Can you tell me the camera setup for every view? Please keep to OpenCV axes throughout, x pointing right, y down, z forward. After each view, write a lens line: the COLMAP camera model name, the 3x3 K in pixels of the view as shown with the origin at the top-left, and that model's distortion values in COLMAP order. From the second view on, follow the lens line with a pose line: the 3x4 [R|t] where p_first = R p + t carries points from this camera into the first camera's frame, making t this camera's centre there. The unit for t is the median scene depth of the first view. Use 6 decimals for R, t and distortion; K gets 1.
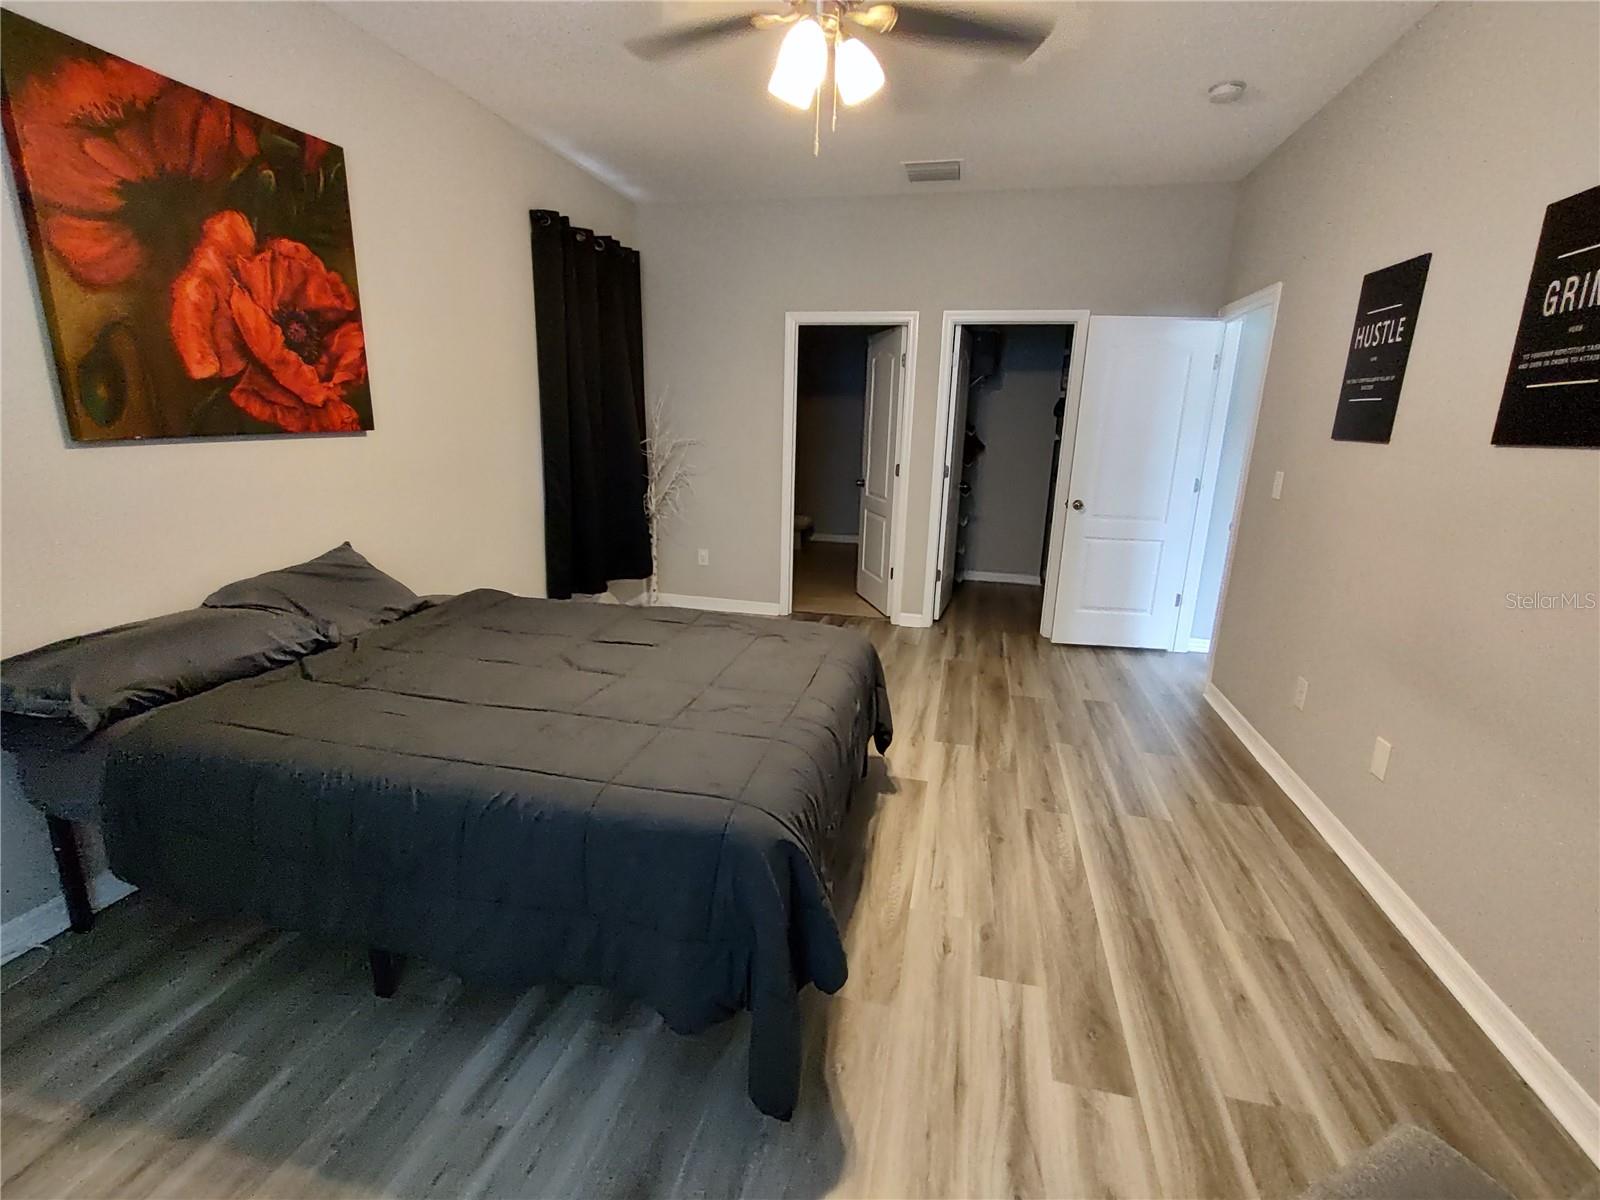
lens RADIAL K [[729.6, 0, 797.0], [0, 729.6, 600.2], [0, 0, 1]] dist [-0.003936, 0.000210]
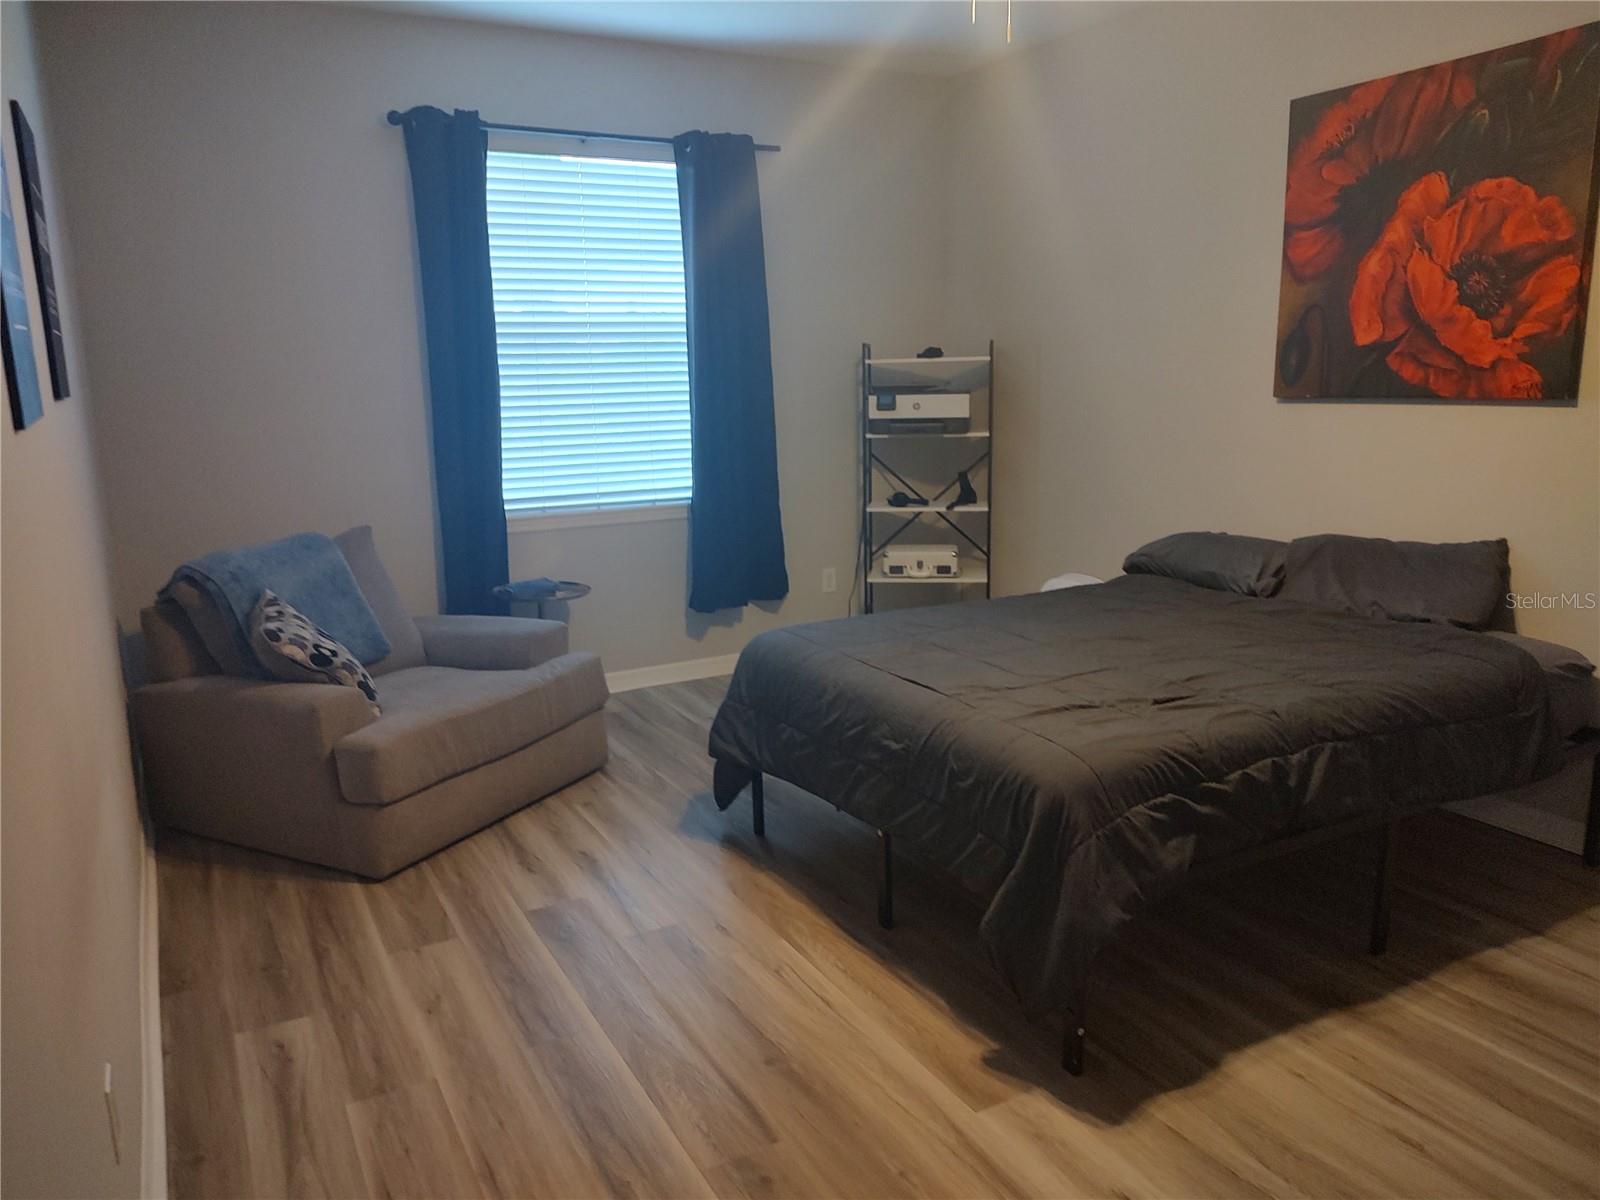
lens RADIAL K [[1148.4, 0, 795.6], [0, 1148.4, 598.2], [0, 0, 1]] dist [0.020222, -0.023063]
pose [[-0.744666, 0.119369, -0.656676, 0.812792], [-0.167755, 0.918819, 0.357254, -0.358244], [0.646012, 0.376196, -0.664188, 1.445779]]
